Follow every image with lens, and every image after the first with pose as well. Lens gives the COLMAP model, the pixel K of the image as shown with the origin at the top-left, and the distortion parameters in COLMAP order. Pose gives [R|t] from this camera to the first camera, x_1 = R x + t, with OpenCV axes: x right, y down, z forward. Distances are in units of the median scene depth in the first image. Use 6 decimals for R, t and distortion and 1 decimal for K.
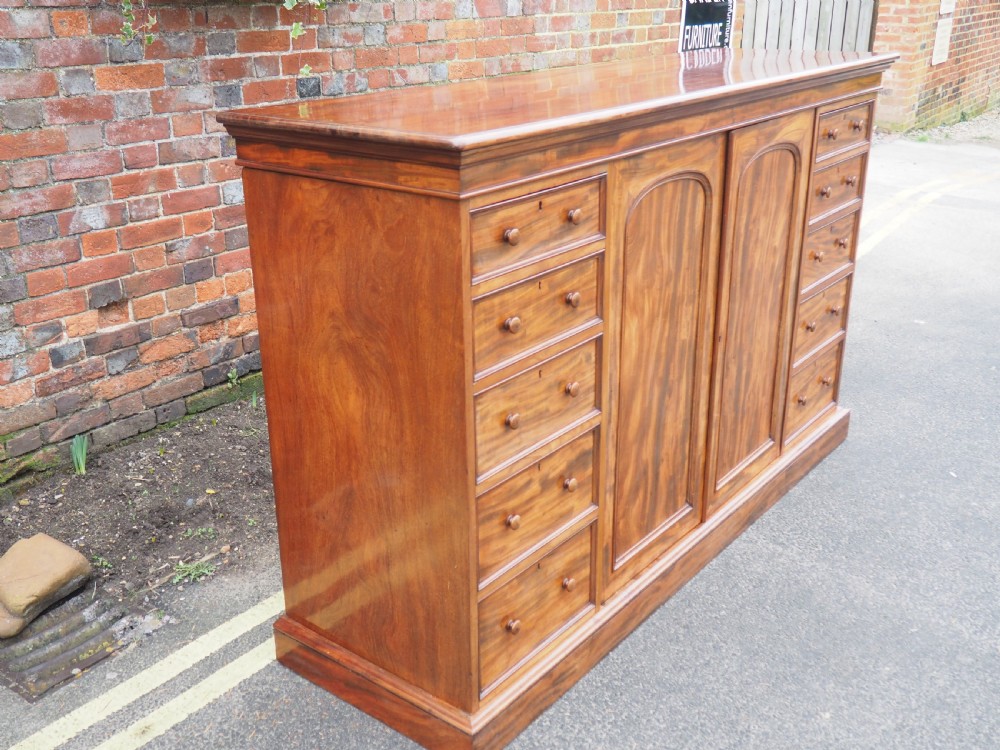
lens RADIAL K [[1007.4, 0, 500.0], [0, 1007.4, 375.0], [0, 0, 1]] dist [0.009621, 0.007085]
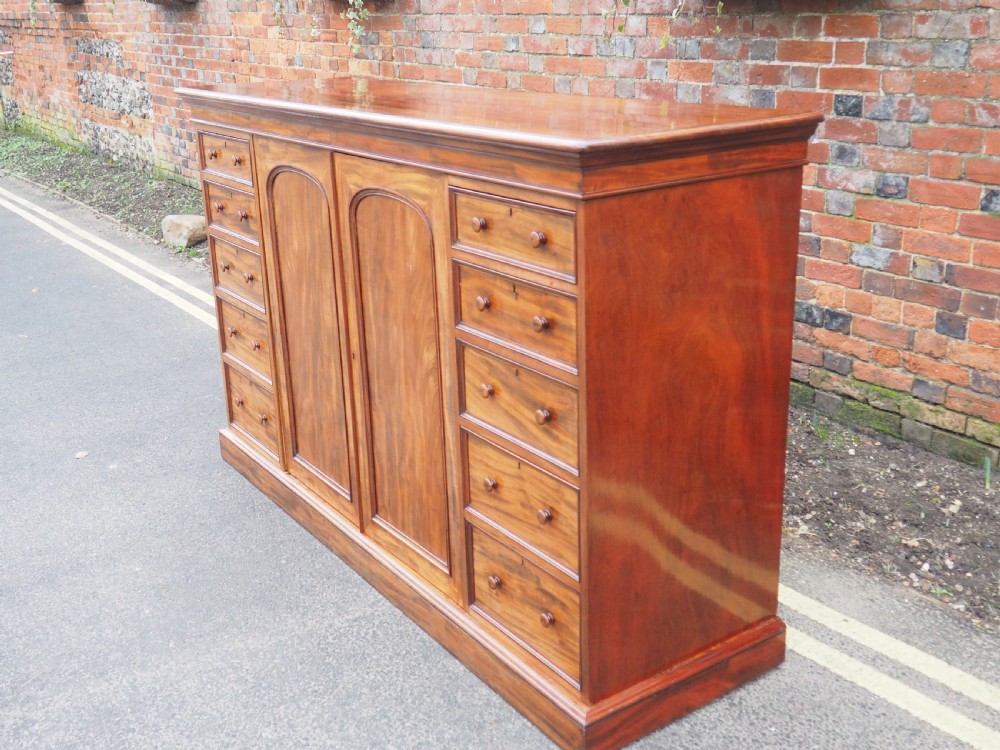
lens RADIAL K [[1072.9, 0, 502.6], [0, 1072.9, 389.7], [0, 0, 1]] dist [0.023643, -0.000622]
pose [[-0.297161, 0.338557, -0.892790, 1.048104], [-0.319082, 0.846063, 0.427042, -0.471265], [0.899935, 0.411773, -0.143390, 1.184454]]
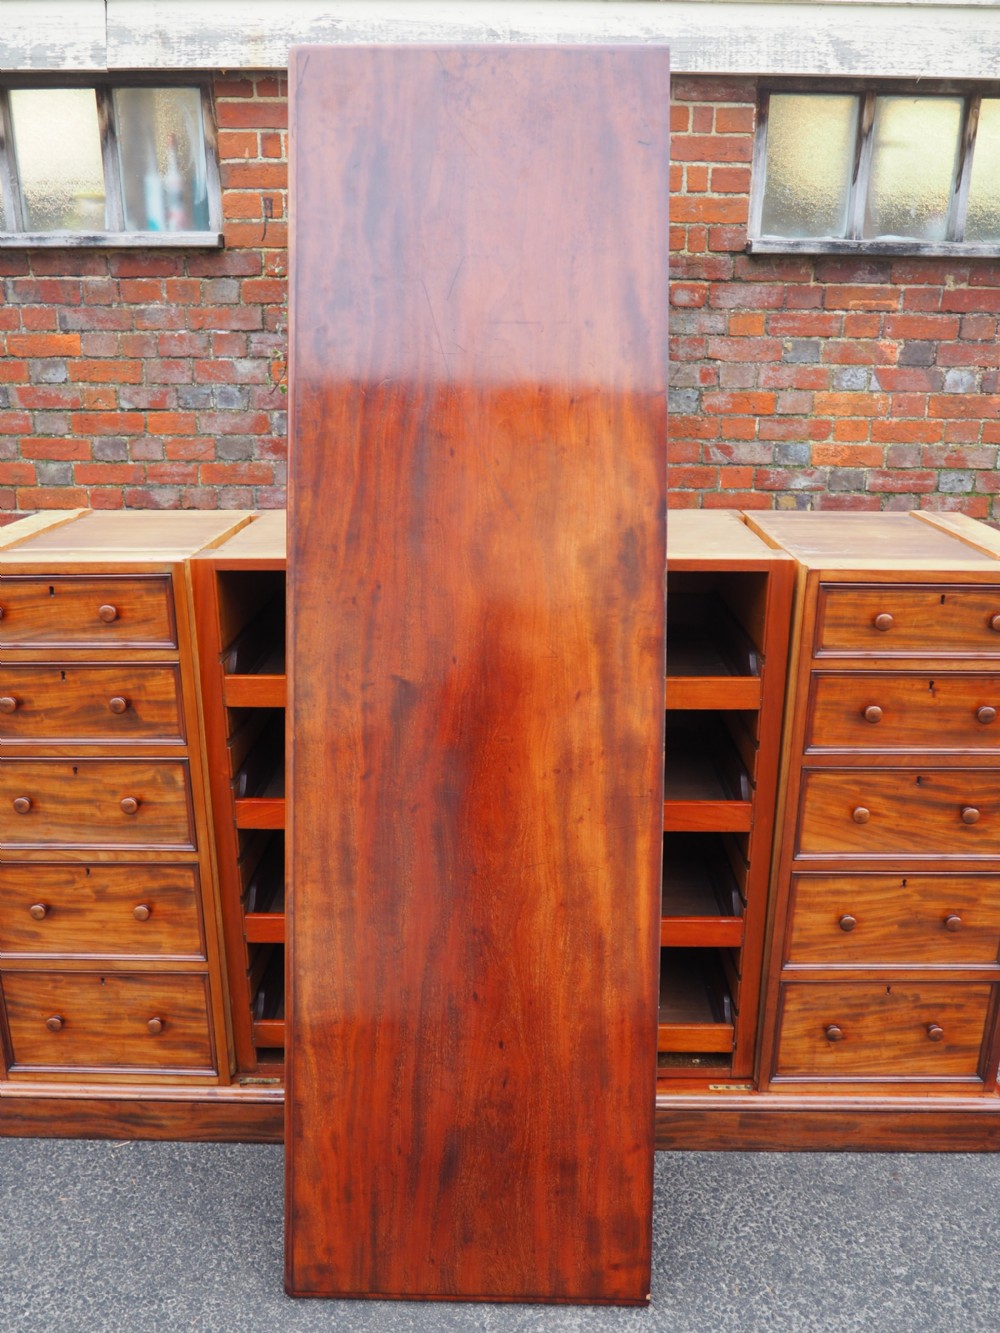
lens RADIAL K [[1120.3, 0, 505.5], [0, 1120.3, 694.2], [0, 0, 1]] dist [-0.064280, 0.016419]
pose [[0.605686, 0.265156, -0.750225, 0.703522], [-0.299845, 0.949398, 0.093474, -0.193236], [0.737047, 0.168335, 0.654542, 0.426252]]
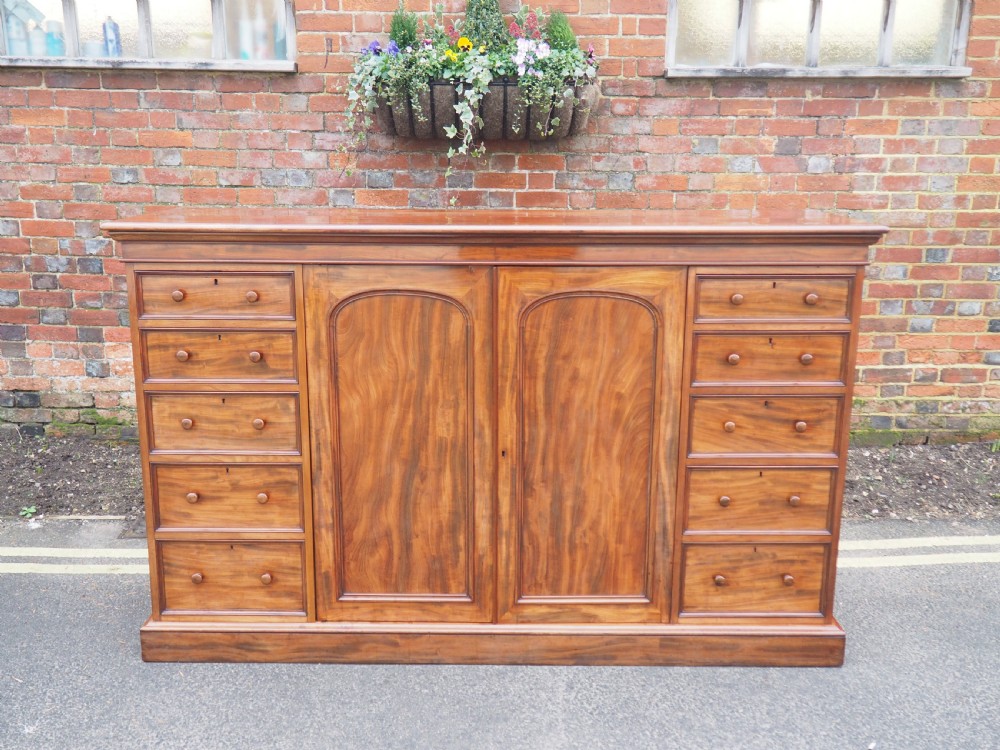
lens RADIAL K [[982.7, 0, 500.0], [0, 982.7, 375.0], [0, 0, 1]] dist [0.033563, 0.001270]
pose [[0.616978, 0.195974, -0.762189, 0.920454], [-0.297210, 0.954799, 0.004912, -0.109738], [0.728701, 0.223500, 0.647336, 0.261480]]
